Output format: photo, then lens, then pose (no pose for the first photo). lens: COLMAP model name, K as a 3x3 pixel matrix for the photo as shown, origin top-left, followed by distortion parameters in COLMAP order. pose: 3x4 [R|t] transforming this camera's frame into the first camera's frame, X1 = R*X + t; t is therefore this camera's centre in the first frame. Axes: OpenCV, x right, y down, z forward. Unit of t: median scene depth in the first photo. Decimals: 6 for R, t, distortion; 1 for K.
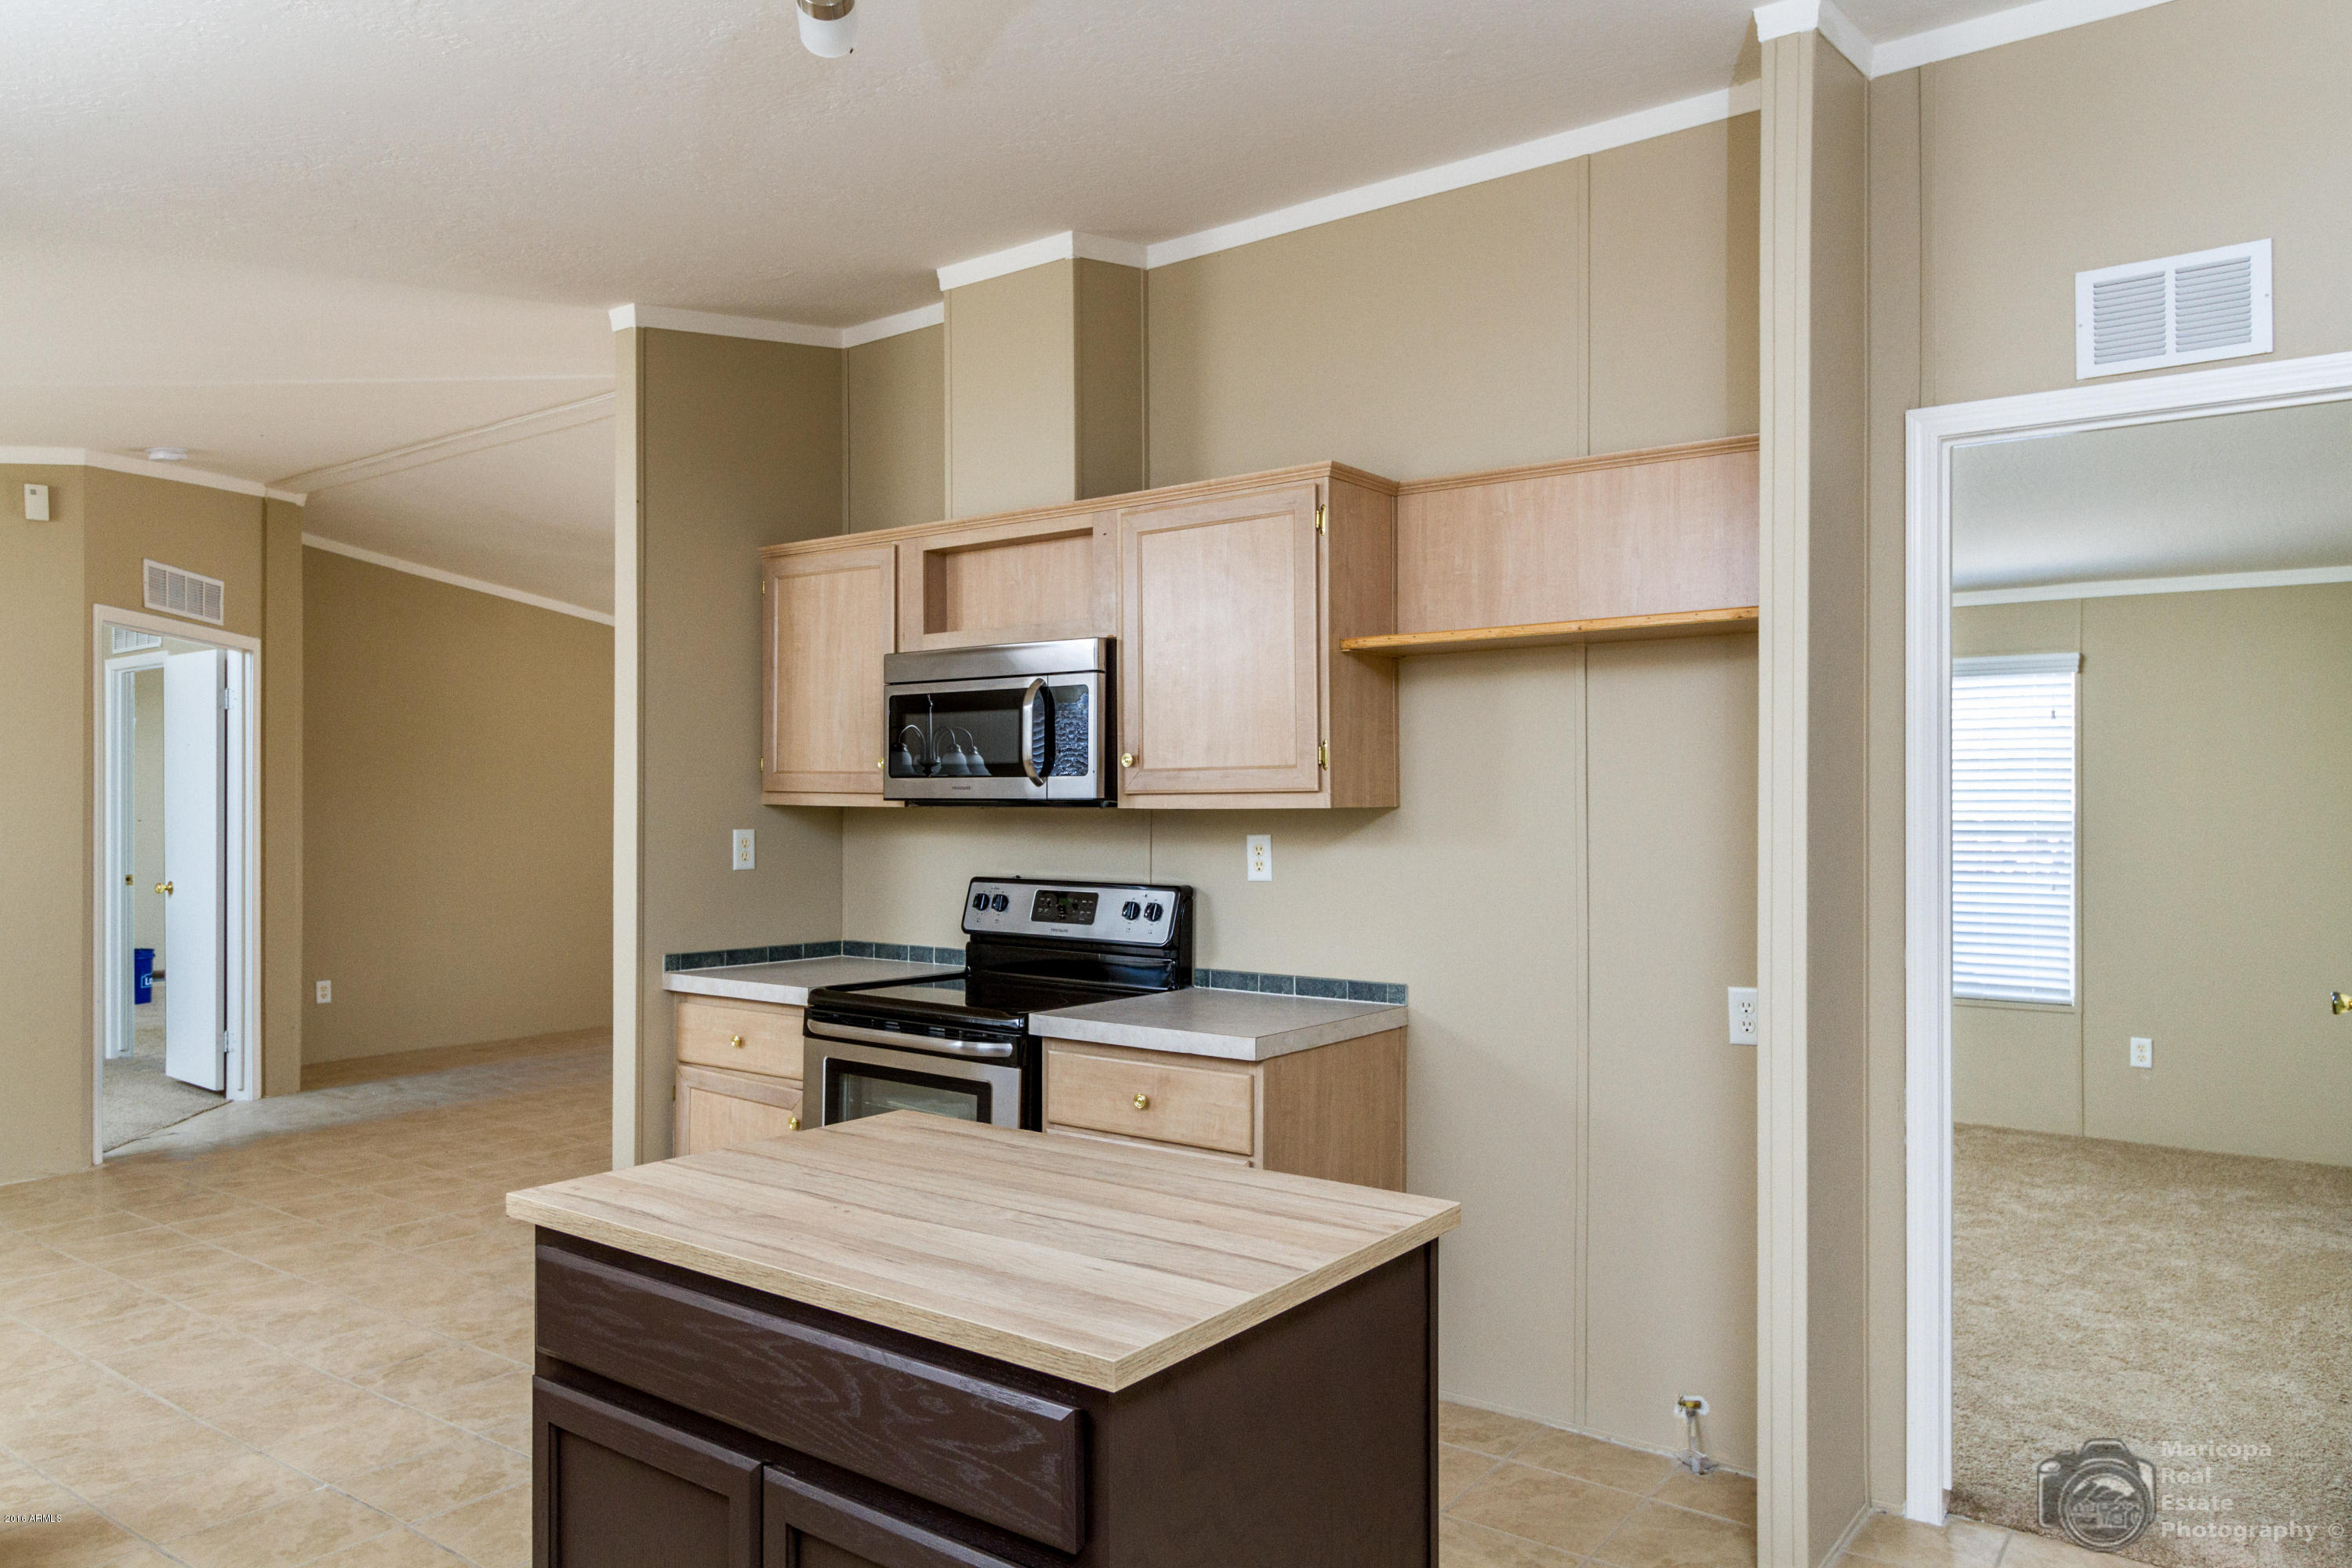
lens RADIAL K [[1544.2, 0, 1178.3], [0, 1544.2, 785.4], [0, 0, 1]] dist [0.014242, -0.008976]
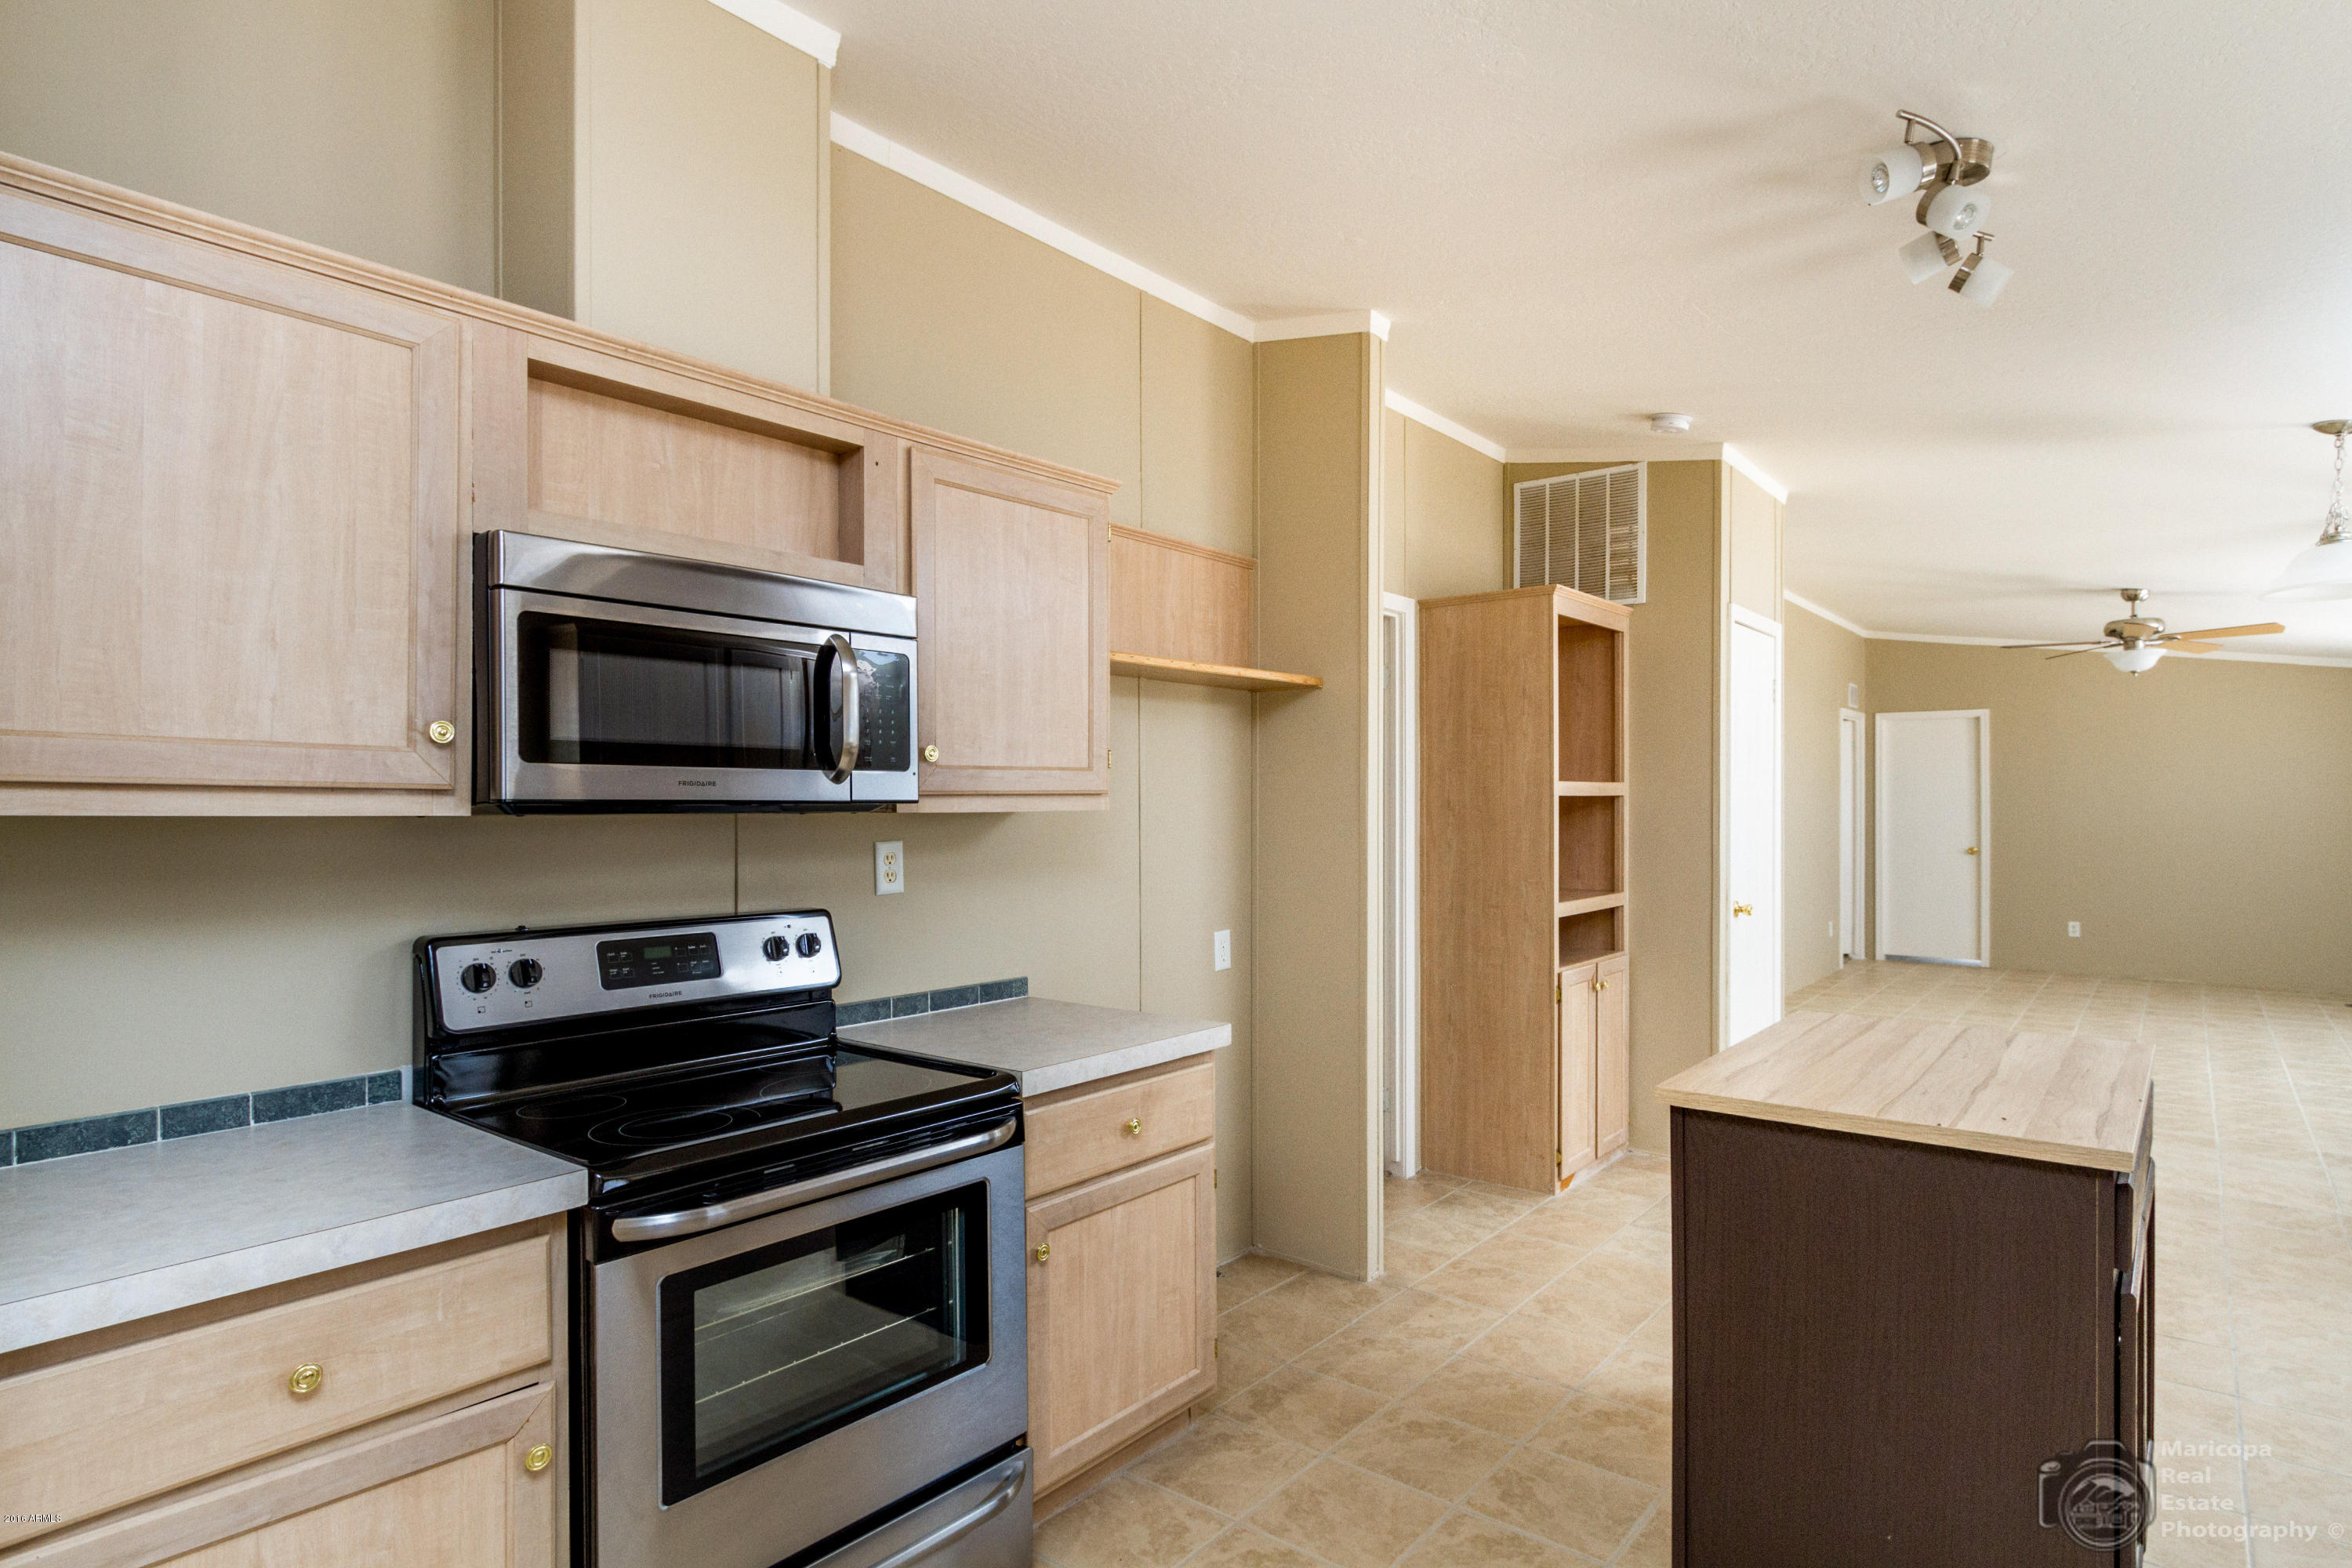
lens RADIAL K [[1272.2, 0, 1176.8], [0, 1272.2, 800.6], [0, 0, 1]] dist [0.005119, 0.000085]
pose [[0.033890, 0.001191, 0.999425, -0.665485], [-0.007258, 0.999973, -0.000946, 0.007891], [-0.999399, -0.007222, 0.033898, 0.803124]]
